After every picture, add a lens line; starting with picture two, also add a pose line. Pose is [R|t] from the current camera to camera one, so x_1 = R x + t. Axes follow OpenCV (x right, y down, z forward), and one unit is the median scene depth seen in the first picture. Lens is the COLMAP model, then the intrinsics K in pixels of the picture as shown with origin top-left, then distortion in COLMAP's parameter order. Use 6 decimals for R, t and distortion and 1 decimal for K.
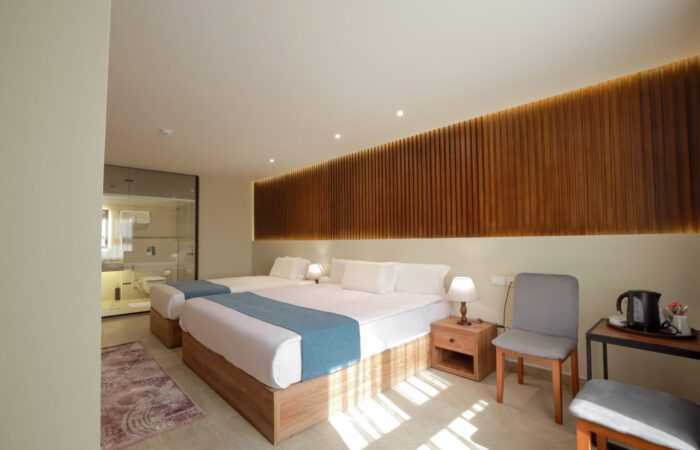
lens RADIAL K [[320.7, 0, 350.0], [0, 320.7, 227.2], [0, 0, 1]] dist [-0.000269, 0.001175]
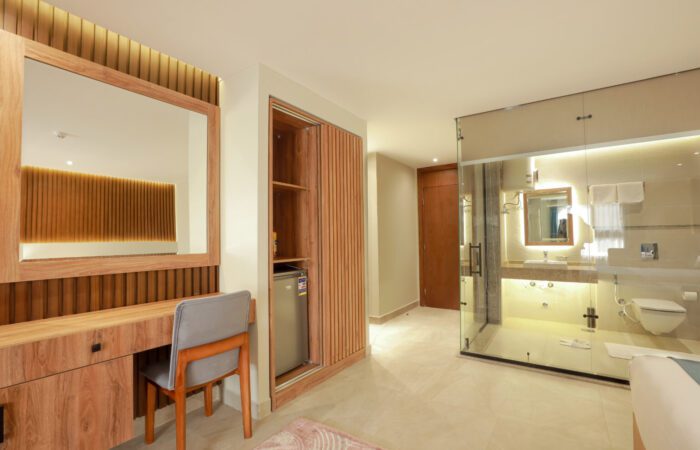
lens RADIAL K [[320.7, 0, 350.0], [0, 320.7, 227.2], [0, 0, 1]] dist [-0.000269, 0.001175]
pose [[0.224953, -0.028593, -0.973950, -0.204793], [0.051363, 0.998528, -0.017451, 0.016931], [0.973015, -0.046099, 0.226090, 0.389108]]
